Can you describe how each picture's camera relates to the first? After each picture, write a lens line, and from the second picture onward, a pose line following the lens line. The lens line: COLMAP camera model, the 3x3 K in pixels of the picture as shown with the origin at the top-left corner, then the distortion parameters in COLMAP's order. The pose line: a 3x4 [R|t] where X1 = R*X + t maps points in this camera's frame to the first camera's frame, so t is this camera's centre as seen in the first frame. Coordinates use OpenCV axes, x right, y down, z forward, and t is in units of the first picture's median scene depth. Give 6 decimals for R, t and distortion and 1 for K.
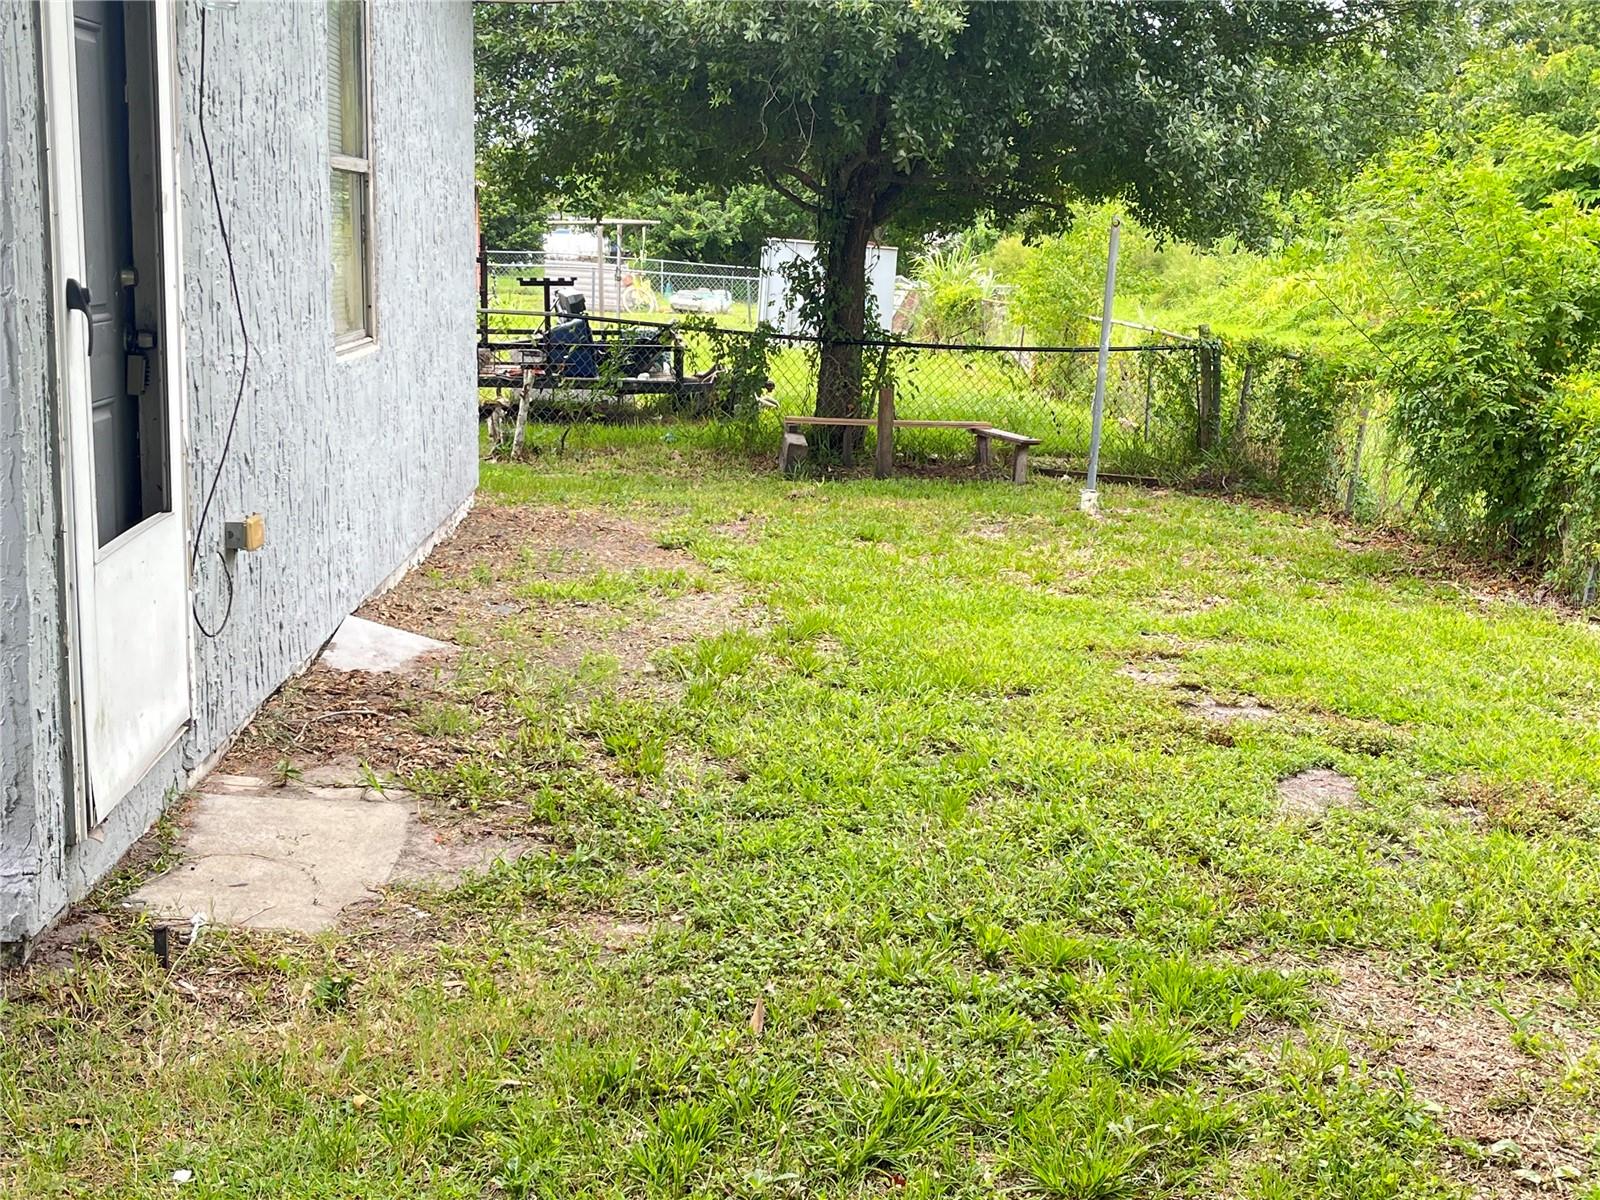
lens RADIAL K [[2082.7, 0, 793.2], [0, 2082.7, 600.3], [0, 0, 1]] dist [0.029467, 0.000000]
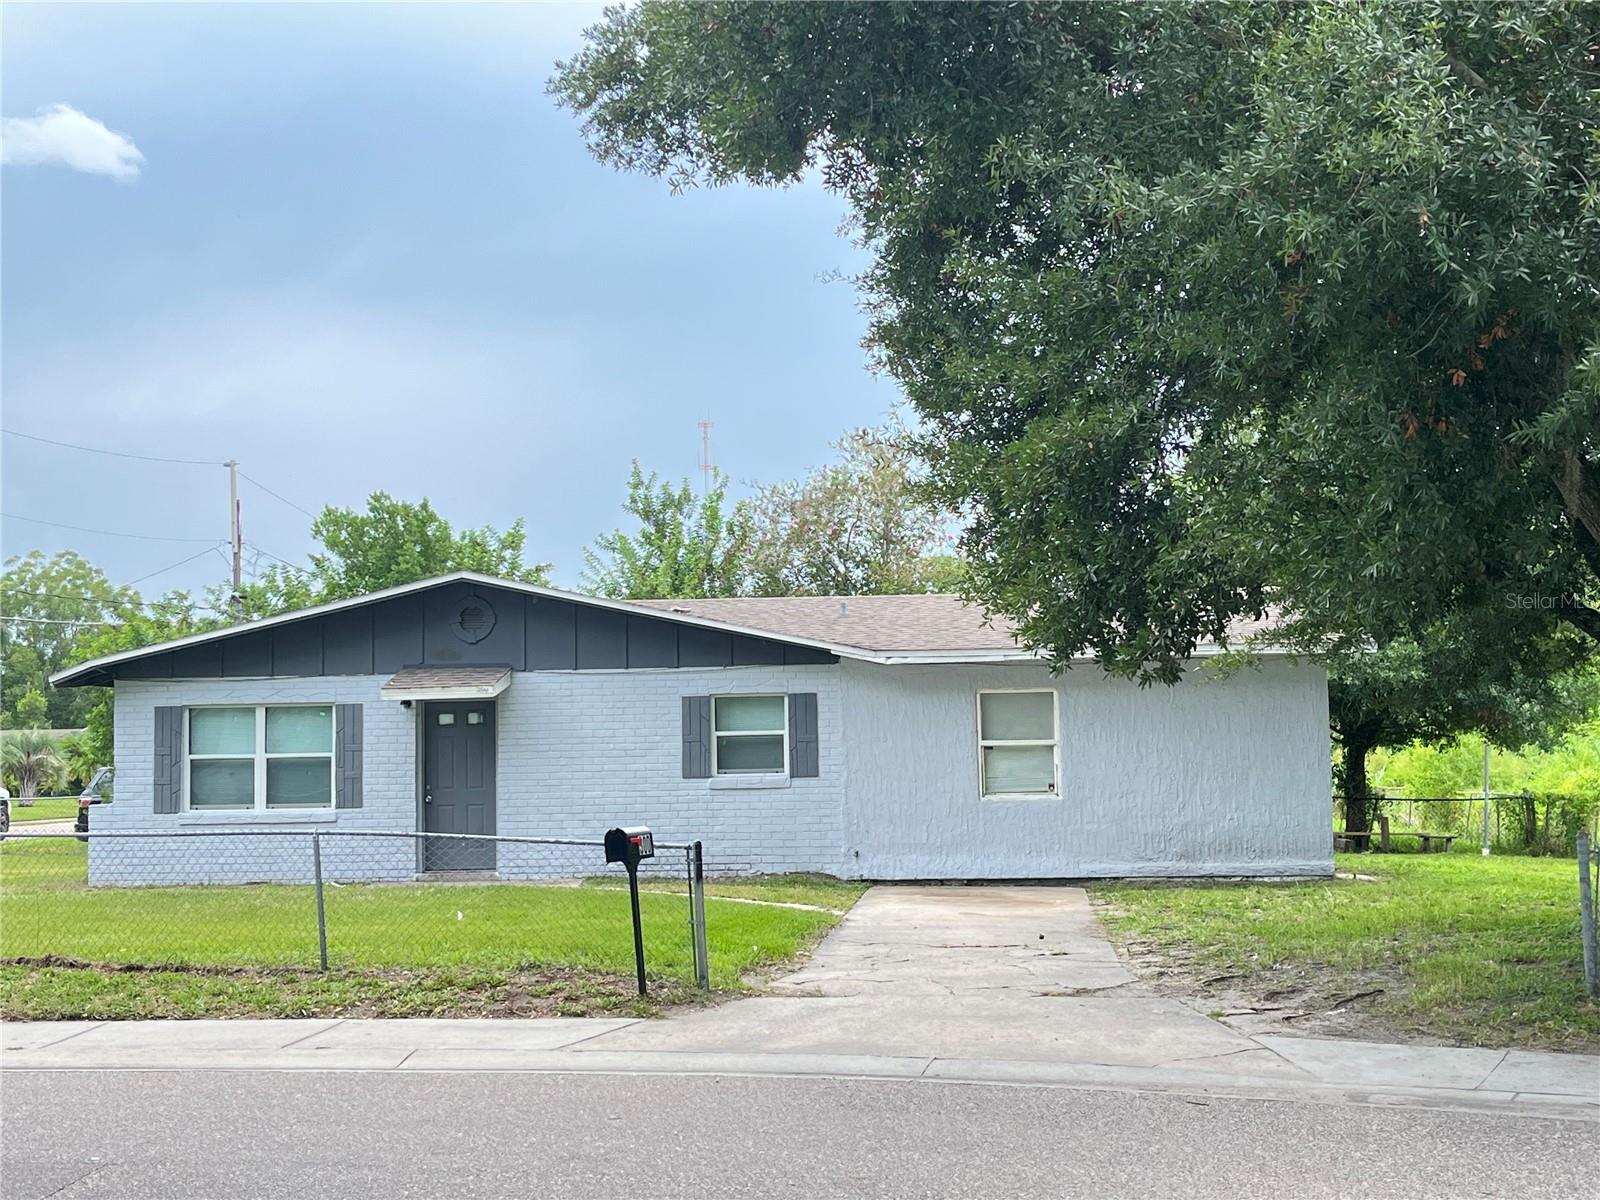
lens RADIAL K [[2082.7, 0, 803.9], [0, 2082.7, 592.0], [0, 0, 1]] dist [0.029467, 0.000000]
pose [[0.990952, -0.042591, -0.127284, -0.270280], [0.009319, 0.967862, -0.251309, 0.218763], [0.133896, 0.247848, 0.959501, -1.283860]]
